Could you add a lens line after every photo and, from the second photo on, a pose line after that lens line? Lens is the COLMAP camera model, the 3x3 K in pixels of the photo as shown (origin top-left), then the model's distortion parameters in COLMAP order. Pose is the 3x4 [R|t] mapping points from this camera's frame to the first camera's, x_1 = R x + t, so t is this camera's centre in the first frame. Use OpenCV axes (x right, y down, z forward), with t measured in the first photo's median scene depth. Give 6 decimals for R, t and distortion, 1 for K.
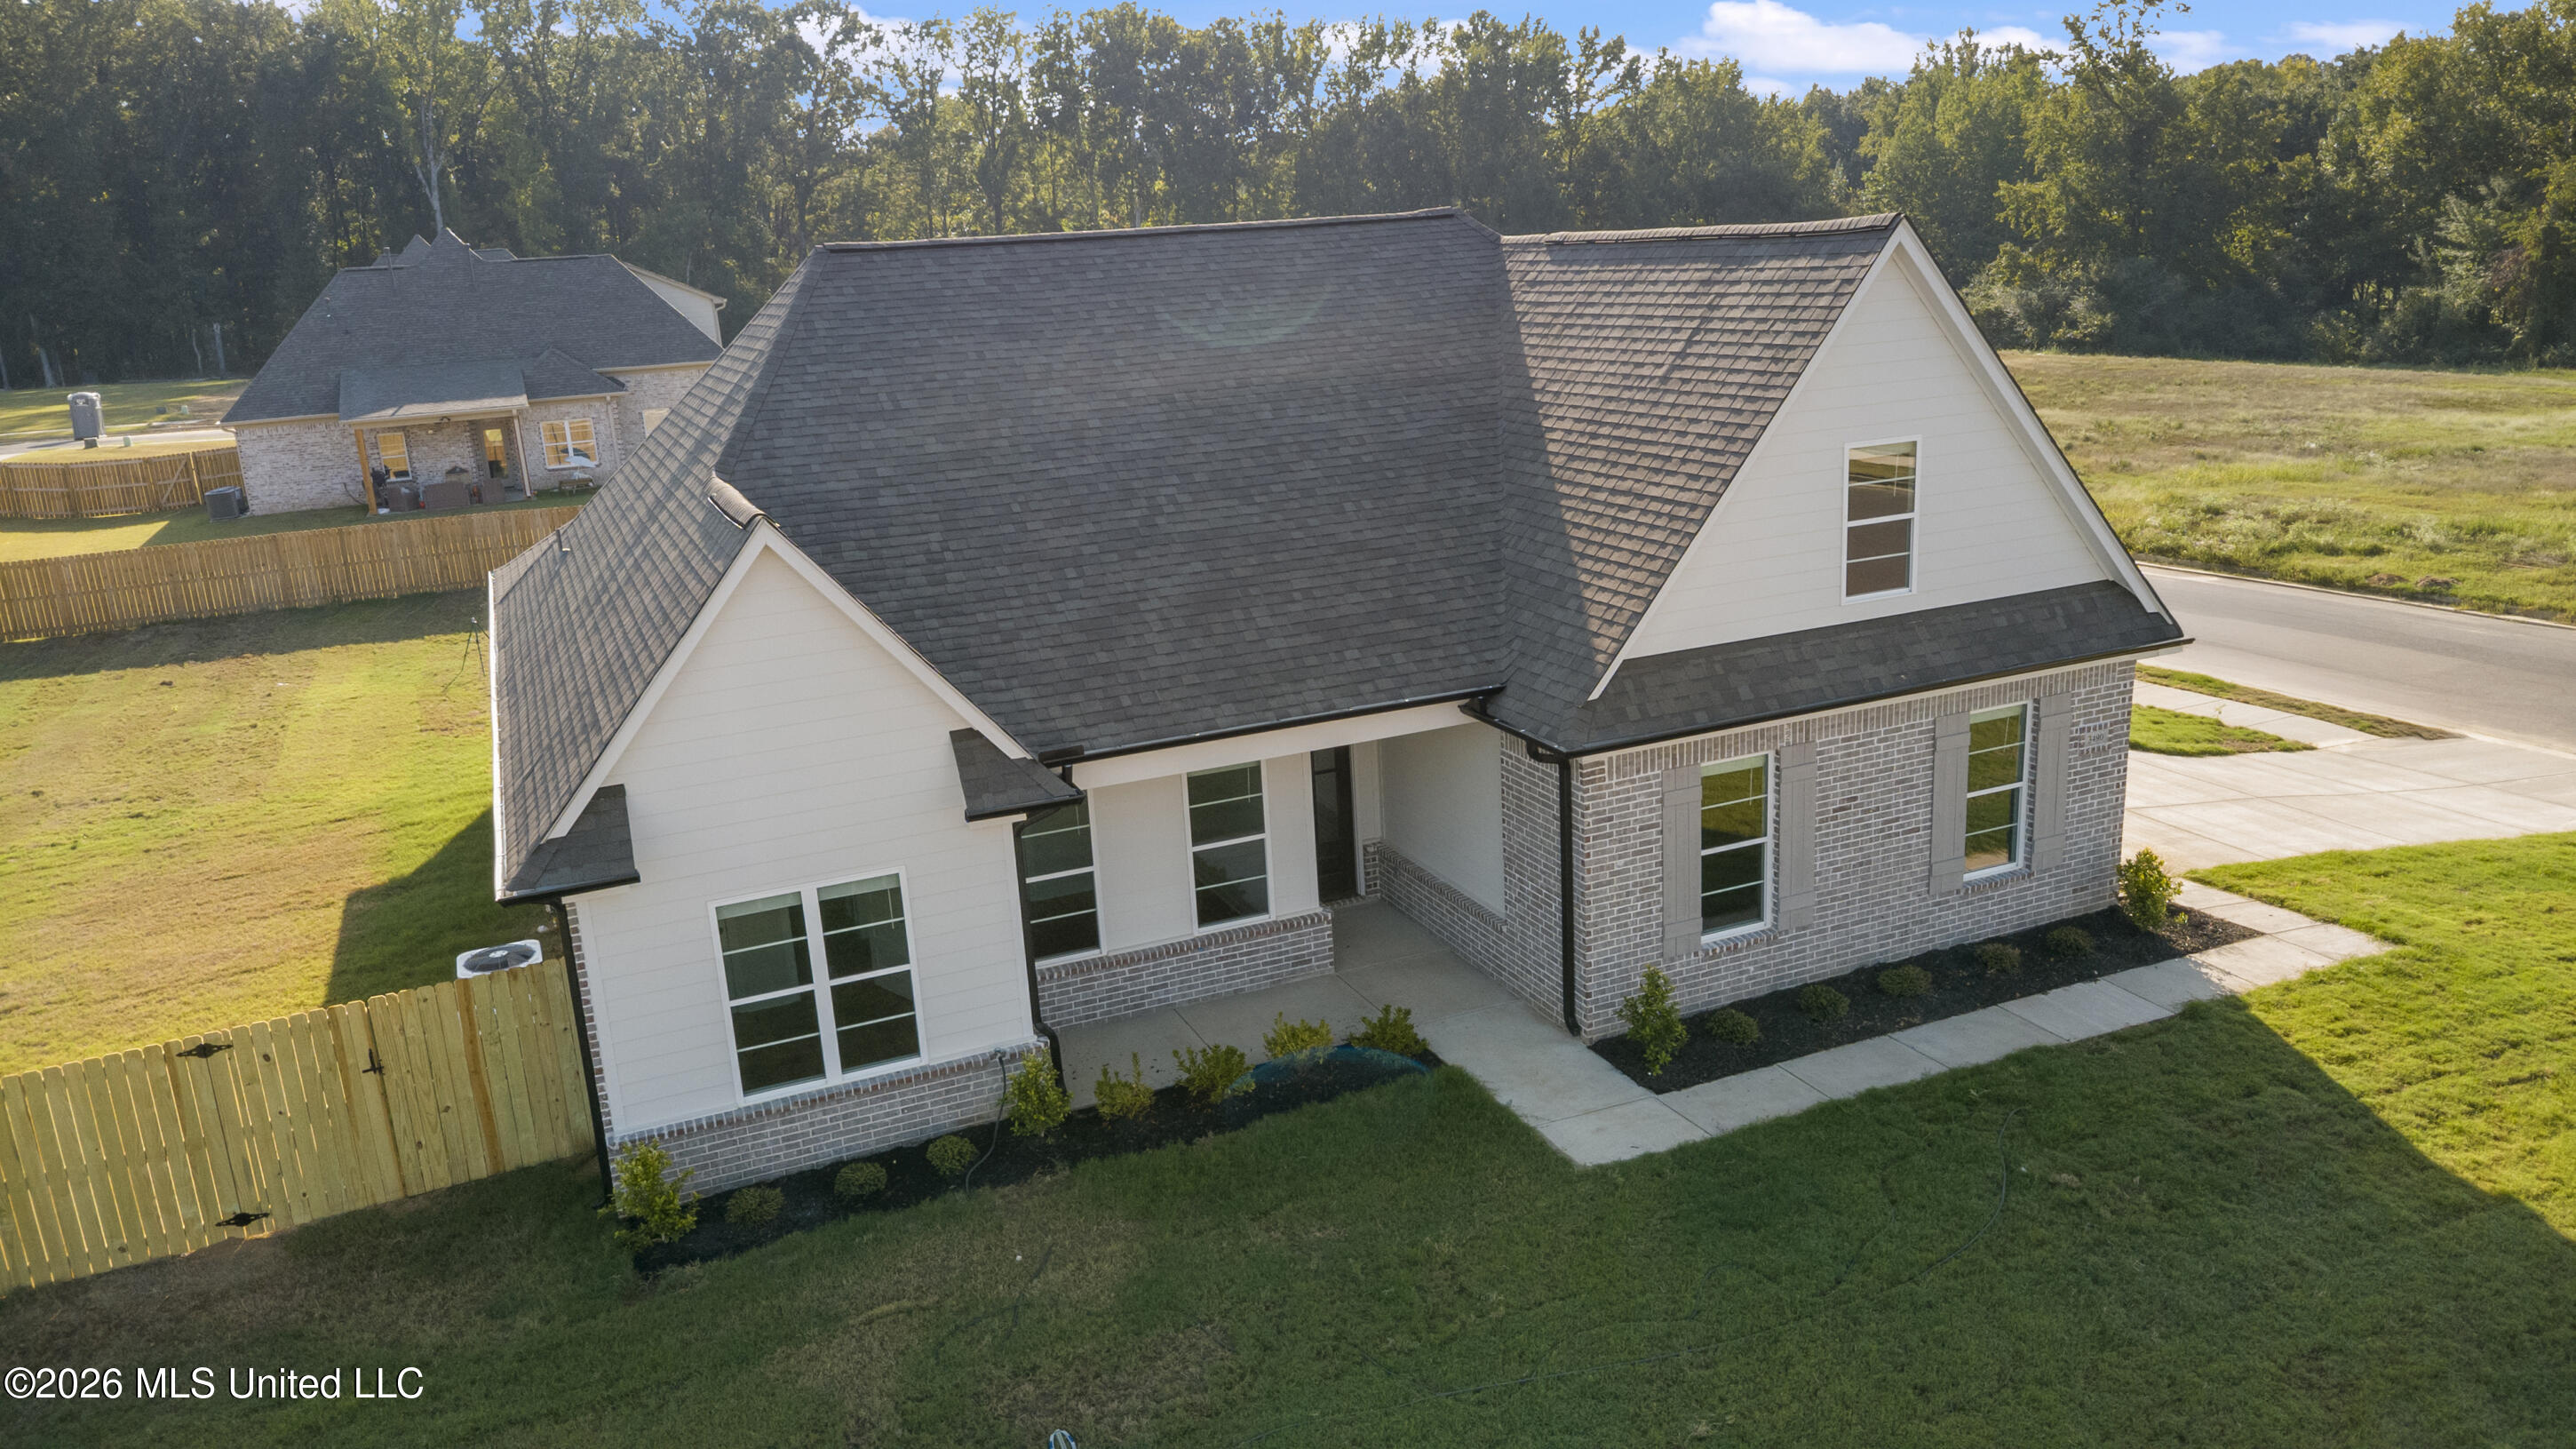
lens RADIAL K [[1851.2, 0, 1288.0], [0, 1851.2, 724.5], [0, 0, 1]] dist [-0.004587, -0.000679]
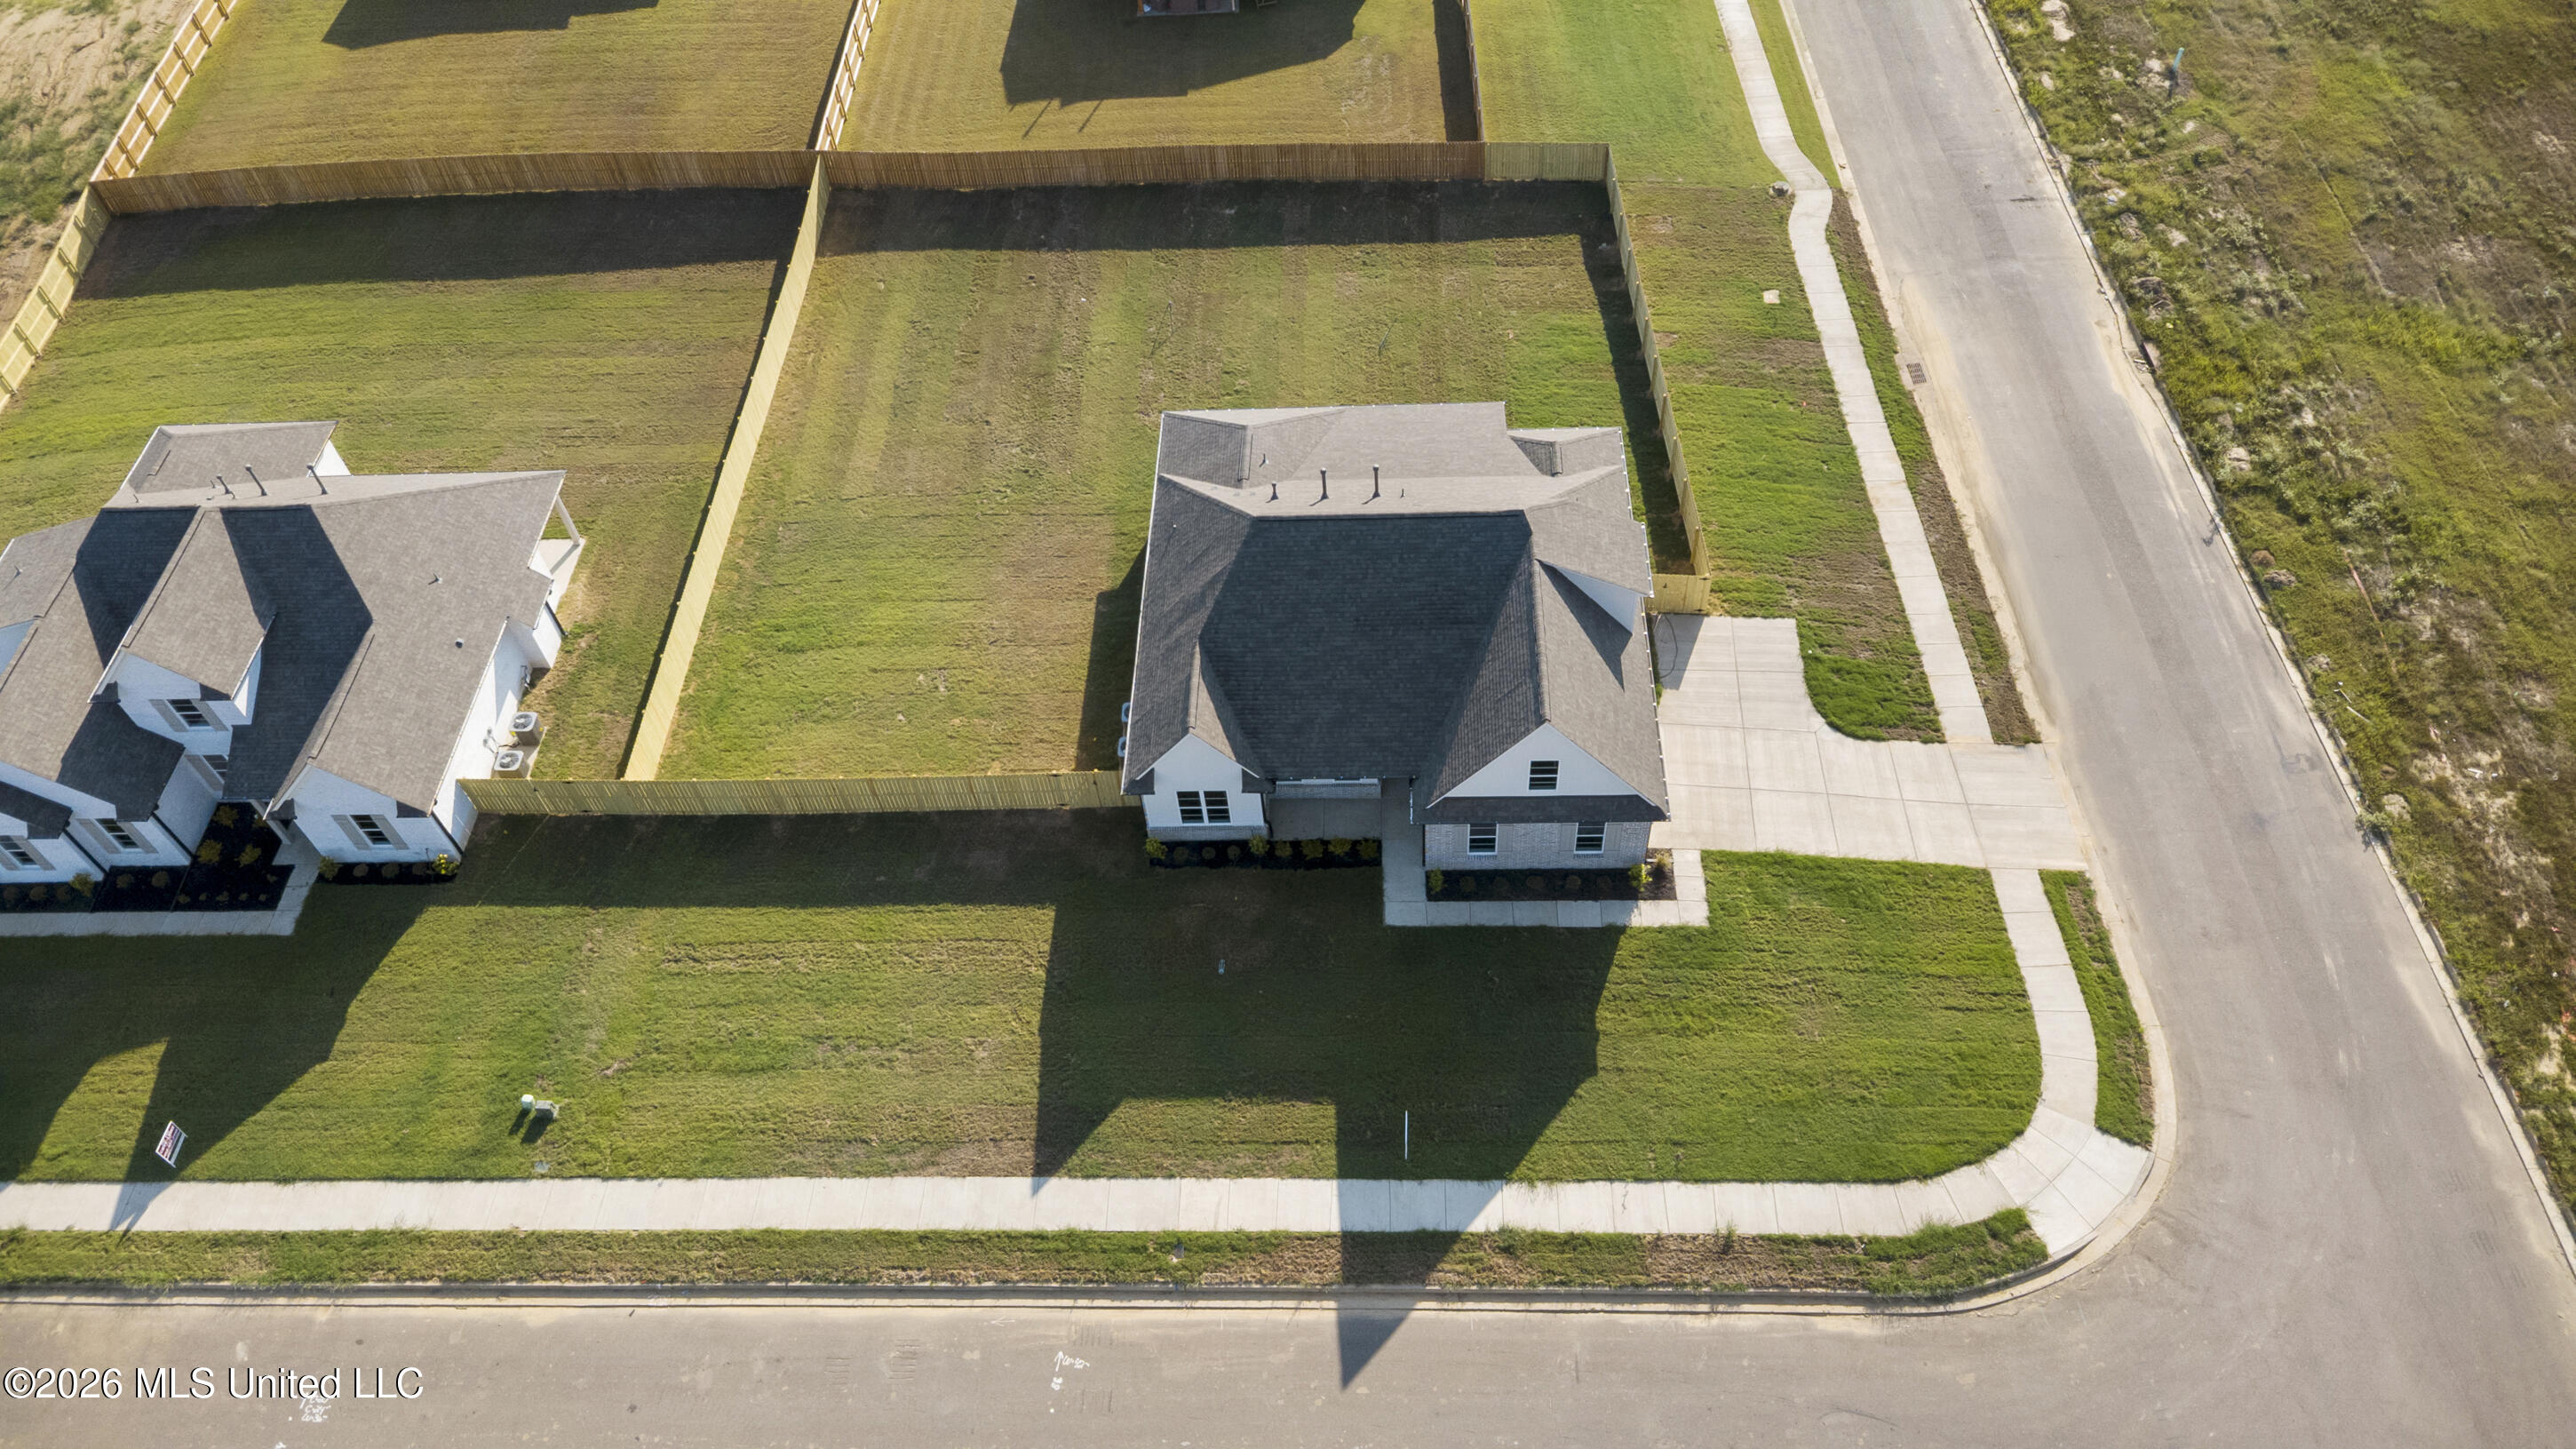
lens RADIAL K [[1851.2, 0, 1288.0], [0, 1851.2, 724.5], [0, 0, 1]] dist [-0.004587, -0.000679]
pose [[0.908354, 0.327099, -0.260576, 0.735641], [-0.110768, 0.789012, 0.604310, -2.047760], [0.403267, -0.520064, 0.752934, -1.470348]]
